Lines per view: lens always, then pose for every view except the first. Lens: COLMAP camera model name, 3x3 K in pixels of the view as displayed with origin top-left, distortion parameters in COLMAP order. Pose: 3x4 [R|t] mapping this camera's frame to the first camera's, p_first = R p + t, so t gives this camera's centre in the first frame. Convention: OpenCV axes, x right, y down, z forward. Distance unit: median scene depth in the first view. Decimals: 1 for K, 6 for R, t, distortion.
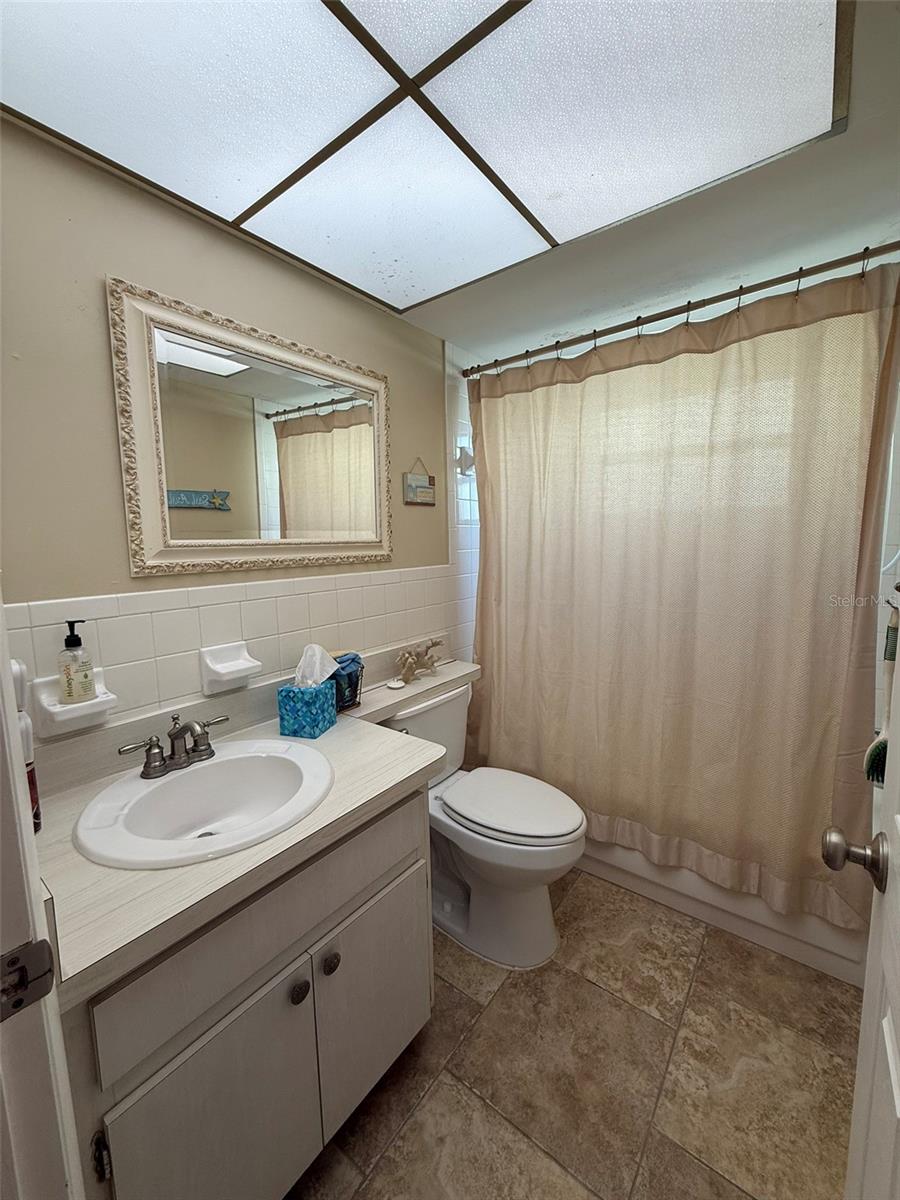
lens RADIAL K [[475.4, 0, 443.7], [0, 475.4, 596.7], [0, 0, 1]] dist [-0.000953, -0.000335]
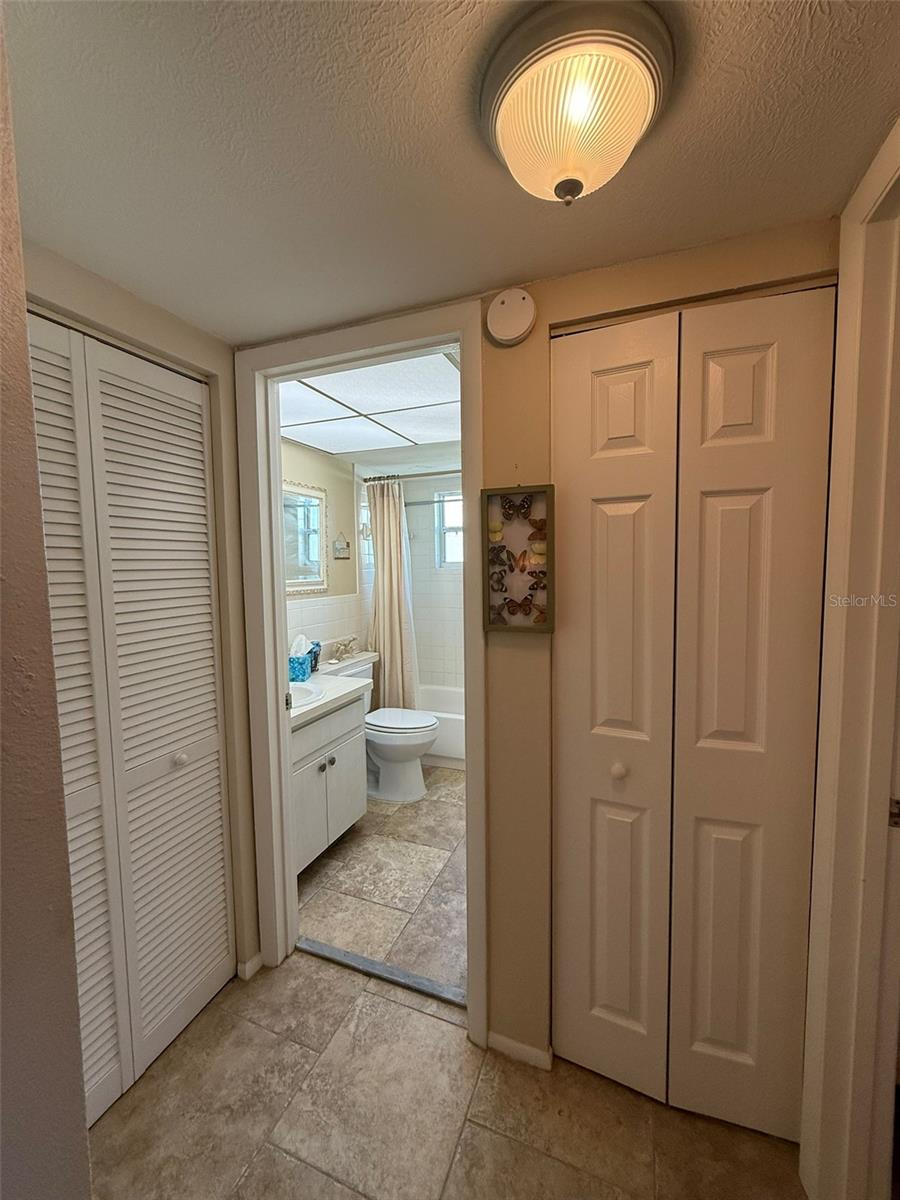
lens RADIAL K [[475.4, 0, 447.9], [0, 475.4, 599.9], [0, 0, 1]] dist [-0.000953, -0.000335]
pose [[0.959151, -0.012663, 0.282612, -0.191607], [0.027457, 0.998448, -0.048448, 0.053025], [-0.281560, 0.054229, 0.958010, -0.828955]]
